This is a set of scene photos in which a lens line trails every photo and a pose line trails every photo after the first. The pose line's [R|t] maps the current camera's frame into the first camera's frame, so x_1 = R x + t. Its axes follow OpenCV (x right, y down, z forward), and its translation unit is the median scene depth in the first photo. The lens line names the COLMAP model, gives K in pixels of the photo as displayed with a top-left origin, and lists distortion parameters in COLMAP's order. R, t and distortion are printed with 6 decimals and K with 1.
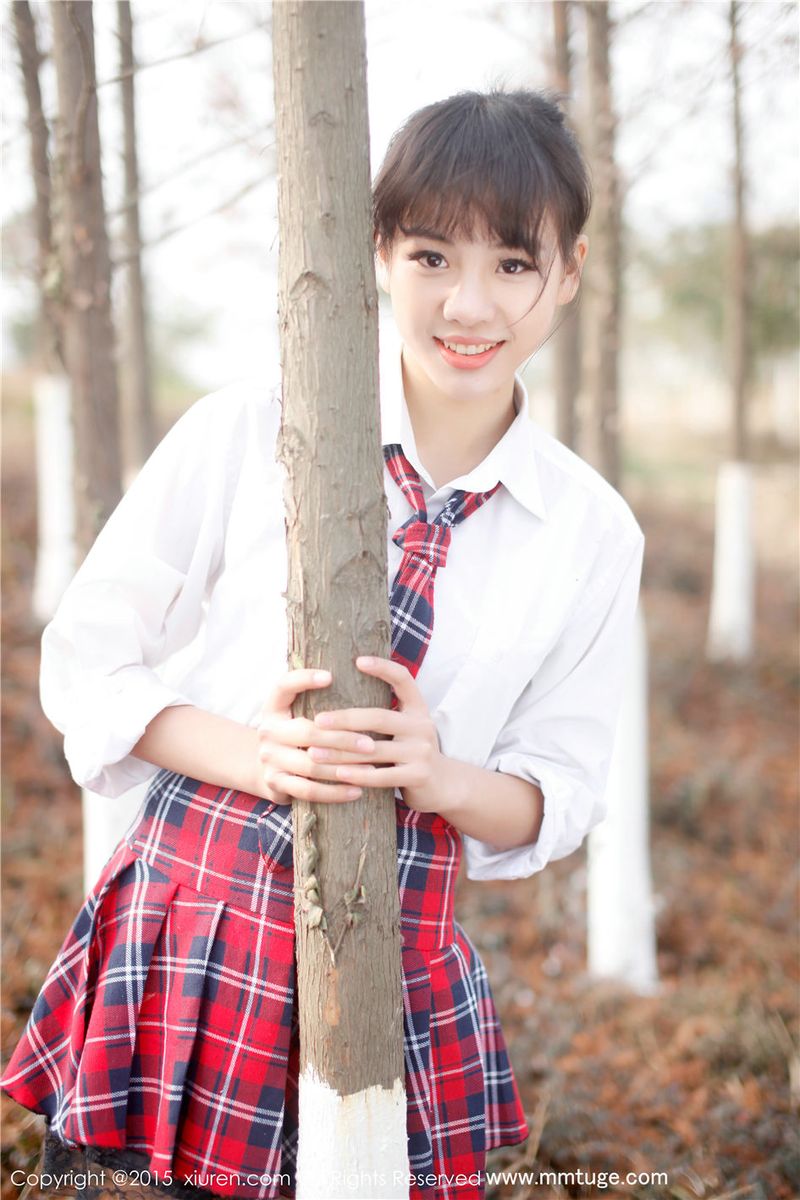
lens RADIAL K [[1667.8, 0, 400.0], [0, 1667.8, 600.0], [0, 0, 1]] dist [-0.101215, -0.031424]
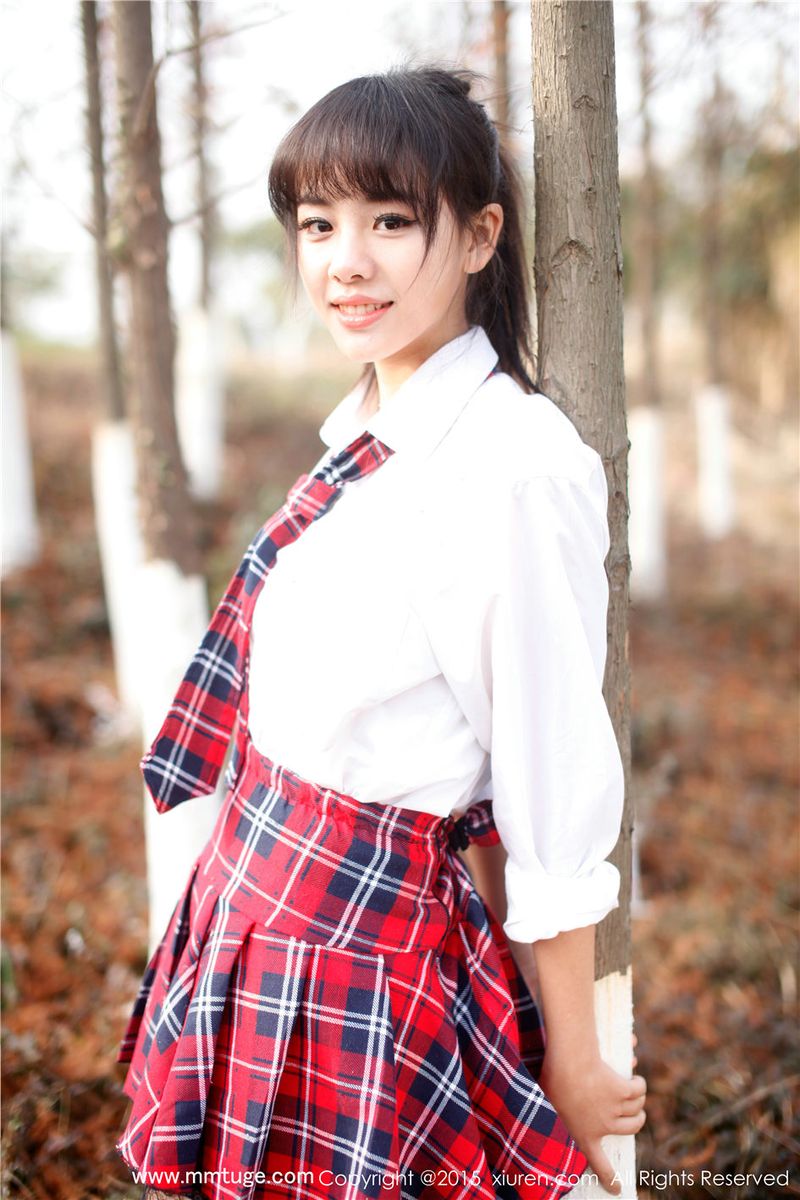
lens RADIAL K [[1673.3, 0, 400.0], [0, 1673.3, 600.0], [0, 0, 1]] dist [-0.101978, 0.062095]
pose [[0.992664, -0.022183, 0.118852, -0.292002], [0.019027, 0.999437, 0.027624, 0.009116], [-0.119398, -0.025160, 0.992528, -0.091959]]
